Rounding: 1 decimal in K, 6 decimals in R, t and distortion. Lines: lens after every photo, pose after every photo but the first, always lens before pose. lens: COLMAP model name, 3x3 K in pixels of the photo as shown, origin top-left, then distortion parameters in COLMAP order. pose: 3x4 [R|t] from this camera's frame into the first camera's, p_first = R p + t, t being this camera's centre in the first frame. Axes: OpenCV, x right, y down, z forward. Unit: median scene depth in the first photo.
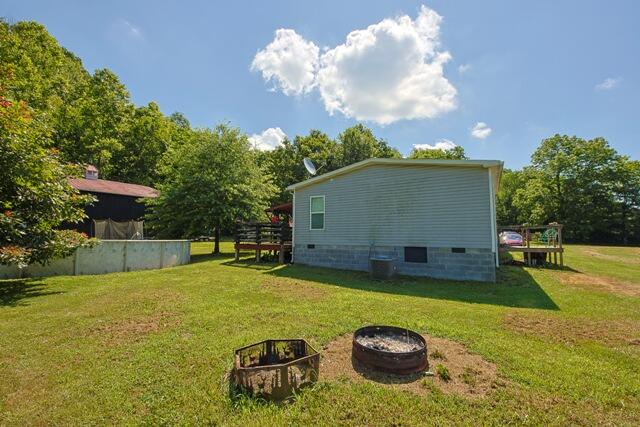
lens RADIAL K [[272.7, 0, 328.4], [0, 272.7, 211.6], [0, 0, 1]] dist [-0.002850, -0.000998]
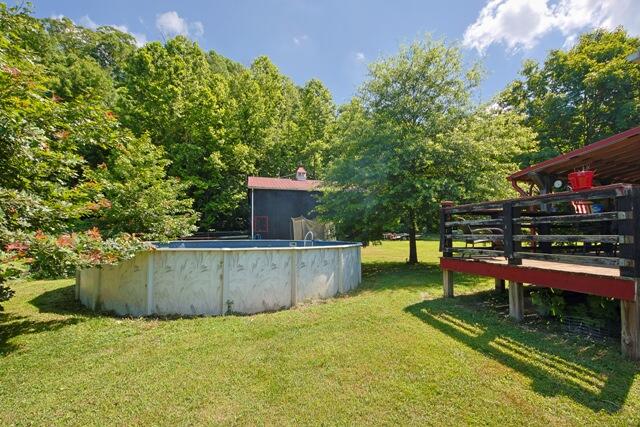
lens RADIAL K [[288.7, 0, 319.9], [0, 288.7, 225.1], [0, 0, 1]] dist [0.012744, -0.000789]
pose [[0.738887, -0.024676, -0.673378, -0.061922], [0.068668, 0.996884, 0.038817, 0.013716], [0.670322, -0.074921, 0.738279, 0.189765]]
